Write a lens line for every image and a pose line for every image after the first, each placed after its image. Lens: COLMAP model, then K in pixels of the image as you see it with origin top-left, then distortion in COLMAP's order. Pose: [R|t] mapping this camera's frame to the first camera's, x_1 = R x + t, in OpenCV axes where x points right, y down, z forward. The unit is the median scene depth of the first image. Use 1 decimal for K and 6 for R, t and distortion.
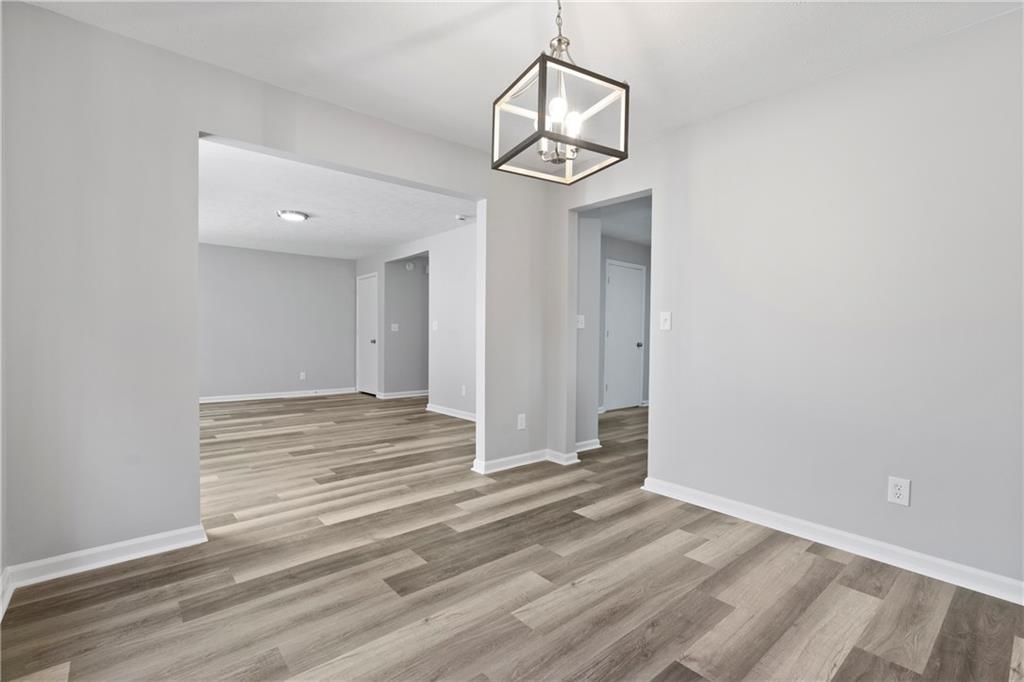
lens RADIAL K [[451.2, 0, 510.0], [0, 451.2, 374.6], [0, 0, 1]] dist [0.000913, 0.000256]
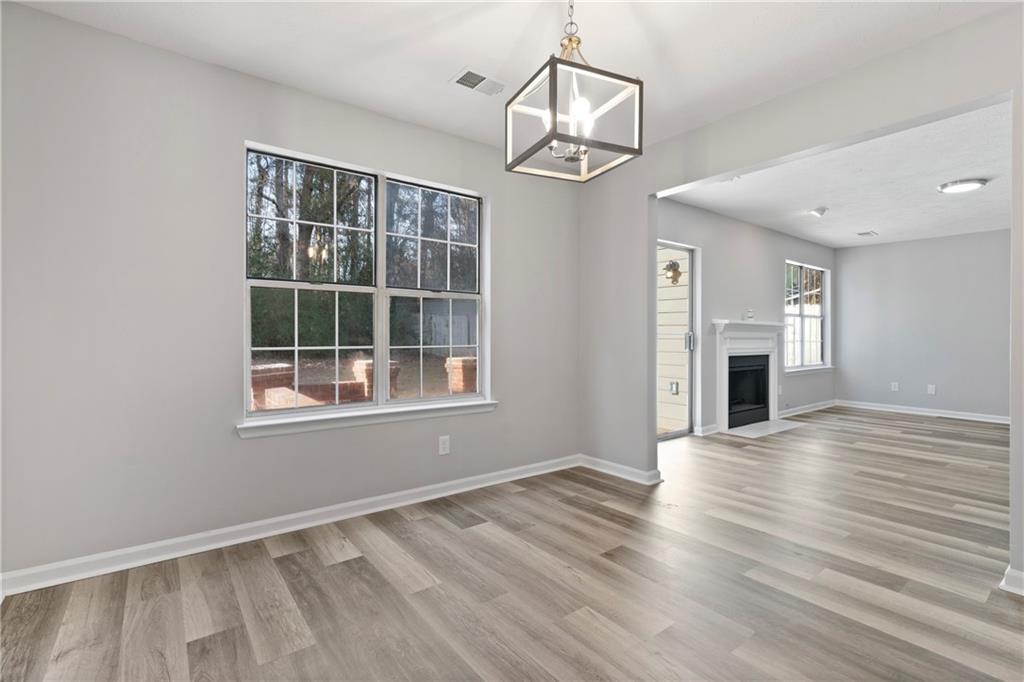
lens RADIAL K [[474.2, 0, 512.0], [0, 474.2, 341.0], [0, 0, 1]] dist [-0.016772, -0.000145]
pose [[-0.051308, -0.002222, -0.998680, 0.835319], [-0.088541, 0.996070, 0.002333, -0.037763], [0.994750, 0.088544, -0.051303, 0.659214]]
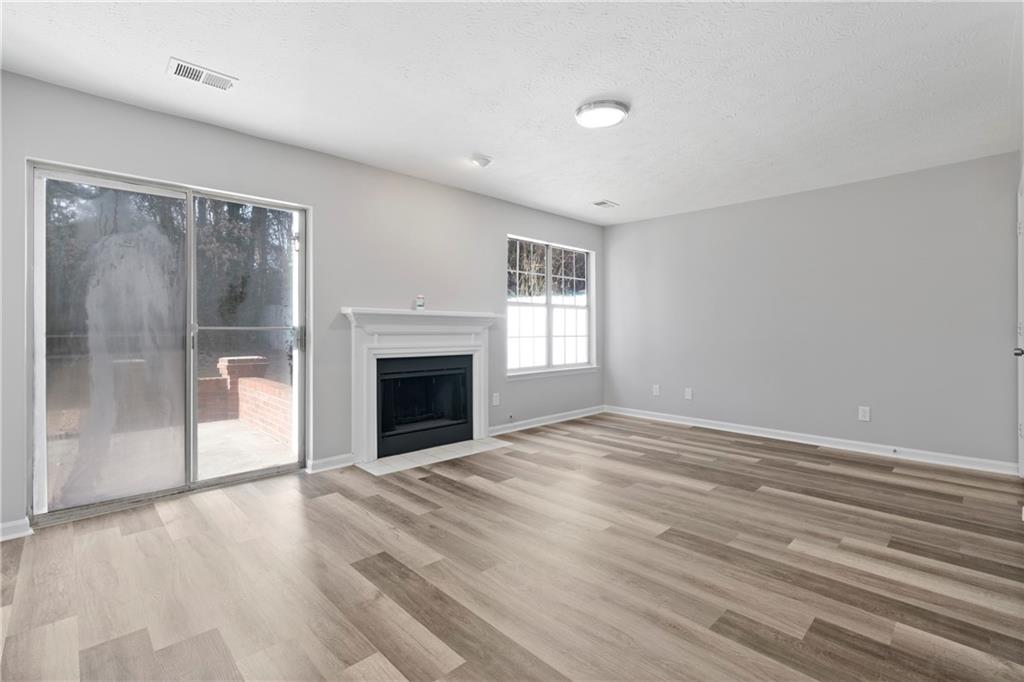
lens RADIAL K [[464.2, 0, 518.5], [0, 464.2, 329.6], [0, 0, 1]] dist [-0.013617, 0.001006]
pose [[0.075981, -0.005542, -0.997094, 0.146828], [-0.090403, 0.995828, -0.012424, -0.182765], [0.993003, 0.091084, 0.075163, 1.991177]]
